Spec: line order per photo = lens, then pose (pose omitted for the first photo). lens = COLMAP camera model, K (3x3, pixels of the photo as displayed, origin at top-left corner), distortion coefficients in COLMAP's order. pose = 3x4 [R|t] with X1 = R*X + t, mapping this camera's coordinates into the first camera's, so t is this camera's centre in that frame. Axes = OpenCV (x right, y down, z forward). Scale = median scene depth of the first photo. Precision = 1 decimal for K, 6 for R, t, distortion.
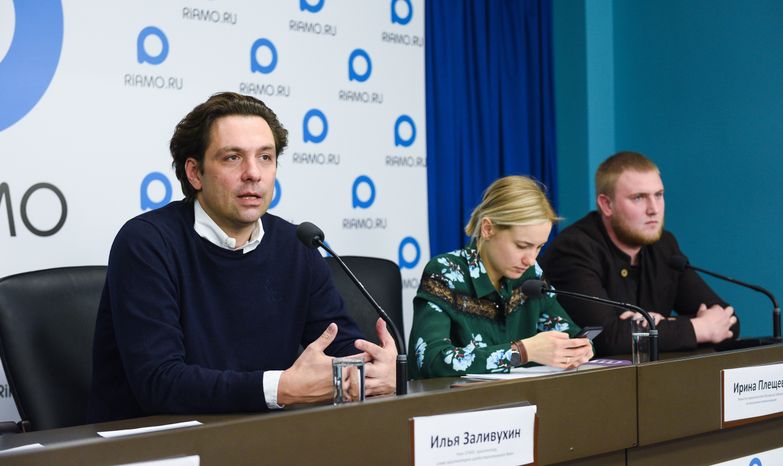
lens RADIAL K [[1374.4, 0, 383.0], [0, 1374.4, 183.6], [0, 0, 1]] dist [-0.098314, 0.000000]
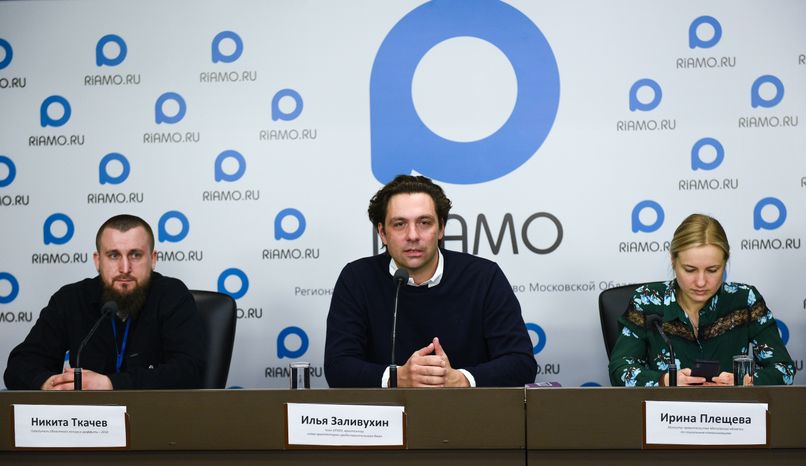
lens RADIAL K [[1460.0, 0, 398.2], [0, 1460.0, 234.2], [0, 0, 1]] dist [-0.009385, 0.000000]
pose [[0.649771, 0.017583, -0.759926, 0.871477], [0.034530, 0.998018, 0.052616, -0.070271], [0.759345, -0.060429, 0.647876, -0.002437]]
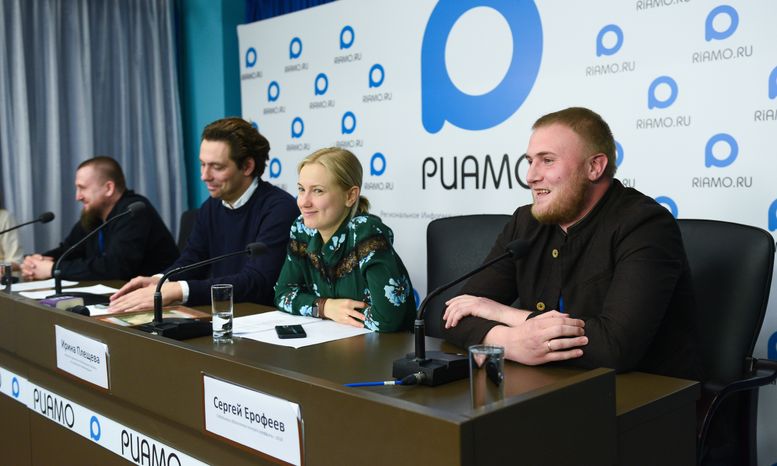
lens RADIAL K [[803.4, 0, 402.7], [0, 803.4, 214.6], [0, 0, 1]] dist [-0.001376, 0.000000]
pose [[-0.001491, 0.061128, -0.998129, 0.766940], [0.049762, 0.996898, 0.060978, 0.007515], [0.998760, -0.049578, -0.004528, 1.050804]]
